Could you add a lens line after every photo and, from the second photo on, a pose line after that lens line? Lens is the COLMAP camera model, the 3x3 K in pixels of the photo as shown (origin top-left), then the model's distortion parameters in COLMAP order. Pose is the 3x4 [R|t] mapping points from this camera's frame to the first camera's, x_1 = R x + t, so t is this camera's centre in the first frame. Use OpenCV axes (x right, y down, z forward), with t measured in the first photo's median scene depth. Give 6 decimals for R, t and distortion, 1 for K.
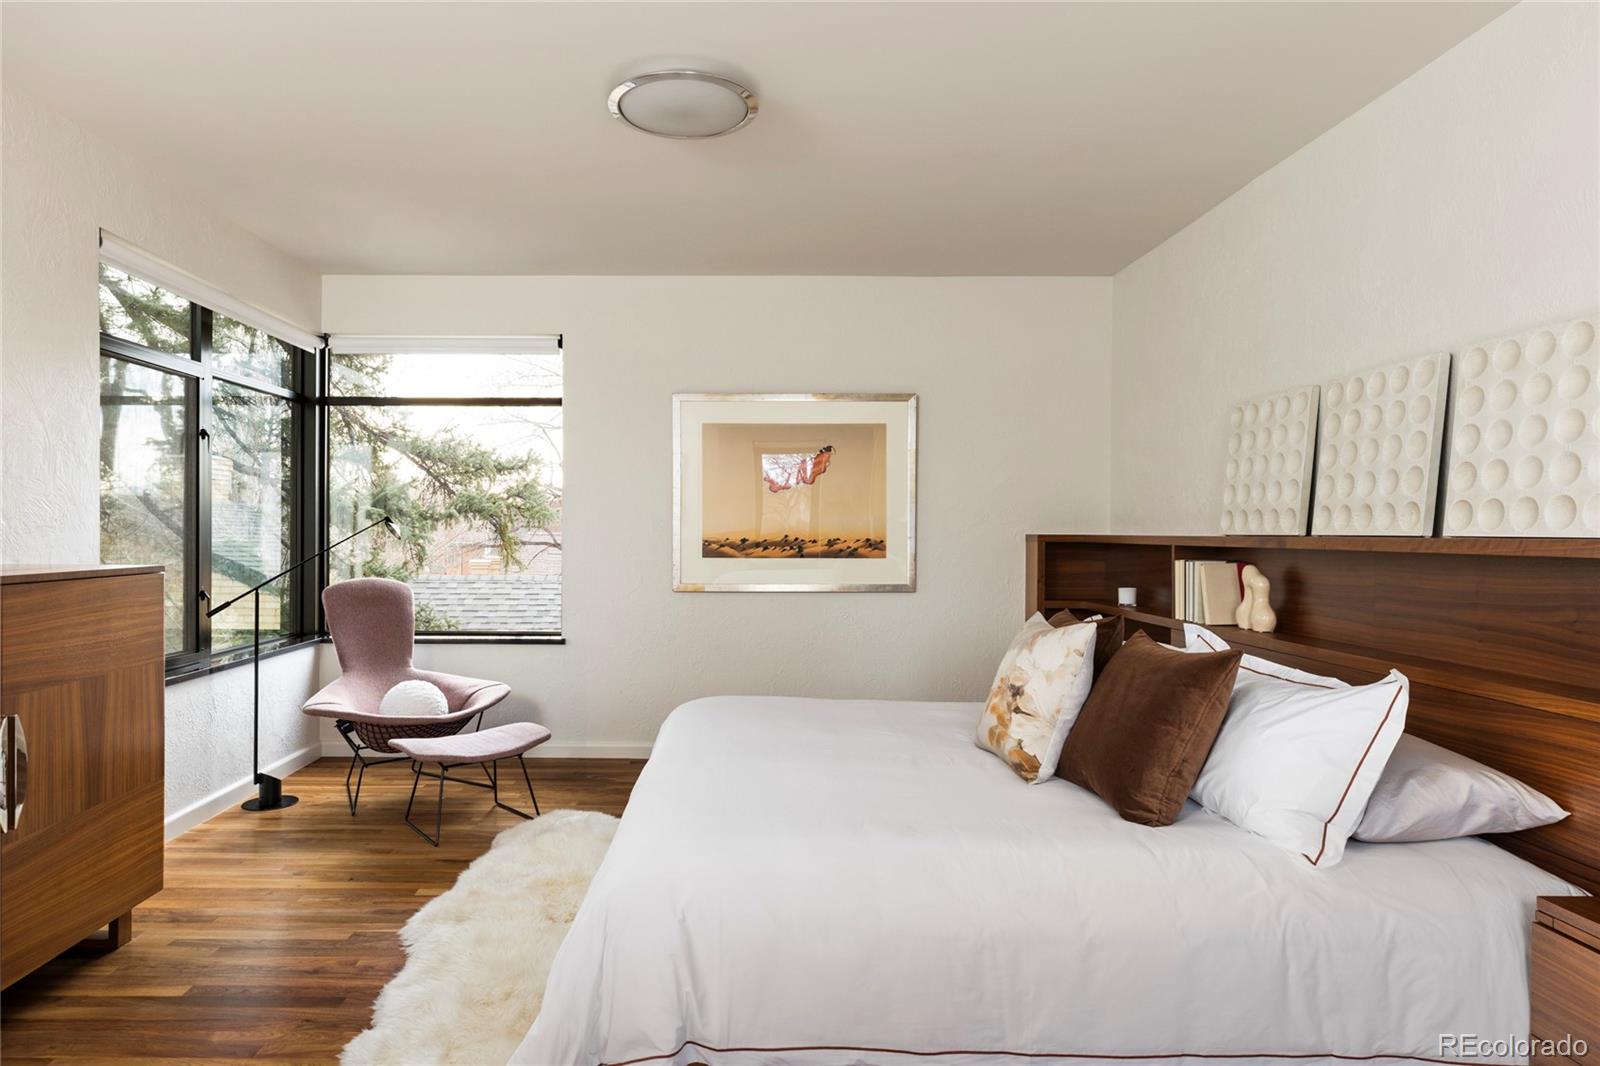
lens RADIAL K [[947.3, 0, 800.0], [0, 947.3, 533.0], [0, 0, 1]] dist [0.000732, 0.001369]
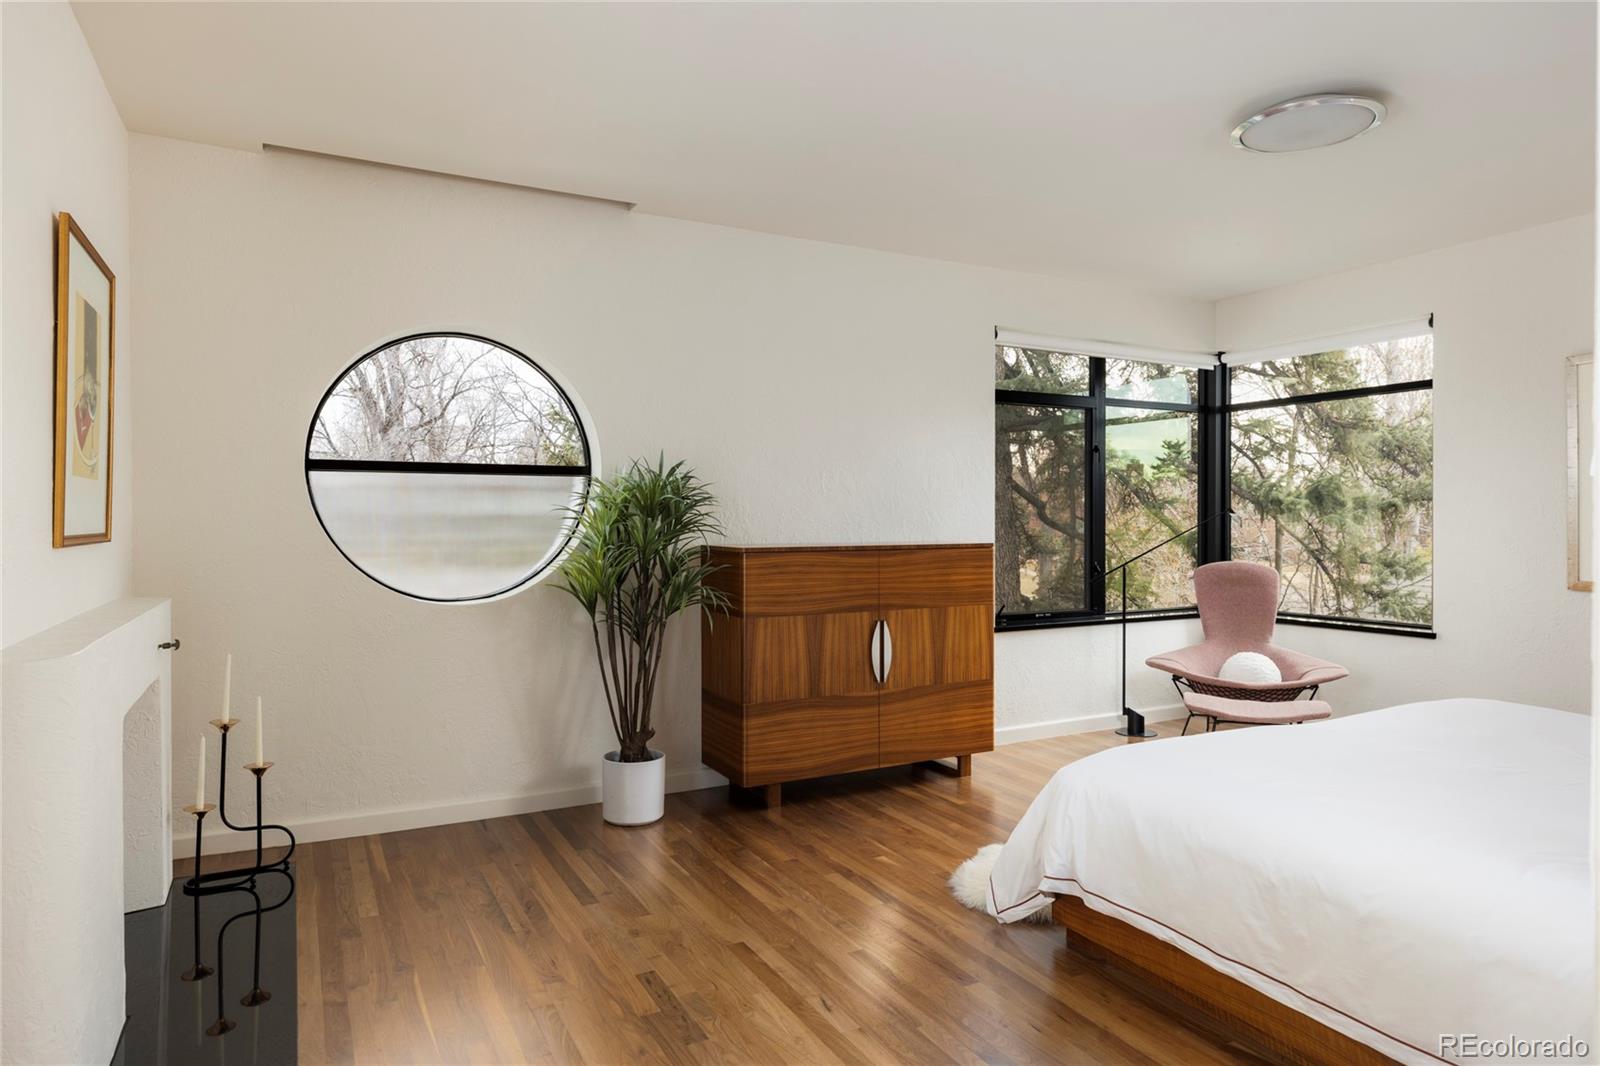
lens RADIAL K [[957.8, 0, 807.2], [0, 957.8, 515.7], [0, 0, 1]] dist [0.000062, 0.000168]
pose [[0.475735, -0.010072, -0.879531, 0.380399], [0.002021, 0.999944, -0.010358, 0.003221], [0.879586, 0.003150, 0.475729, -0.011727]]
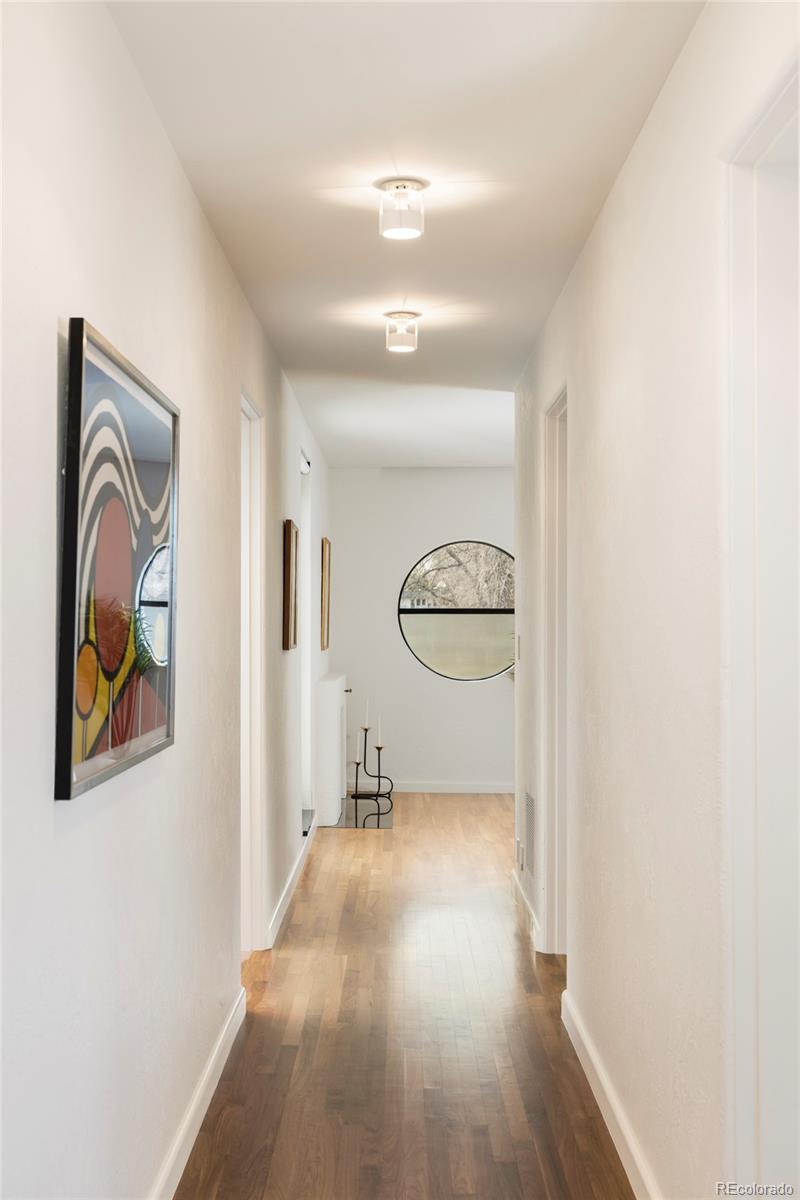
lens RADIAL K [[1414.9, 0, 400.0], [0, 1414.9, 600.0], [0, 0, 1]] dist [0.000886, -0.000028]
pose [[0.004651, -0.021608, -0.999756, 1.590318], [-0.004557, 0.999756, -0.021629, -0.012109], [0.999979, 0.004657, 0.004552, -0.008495]]
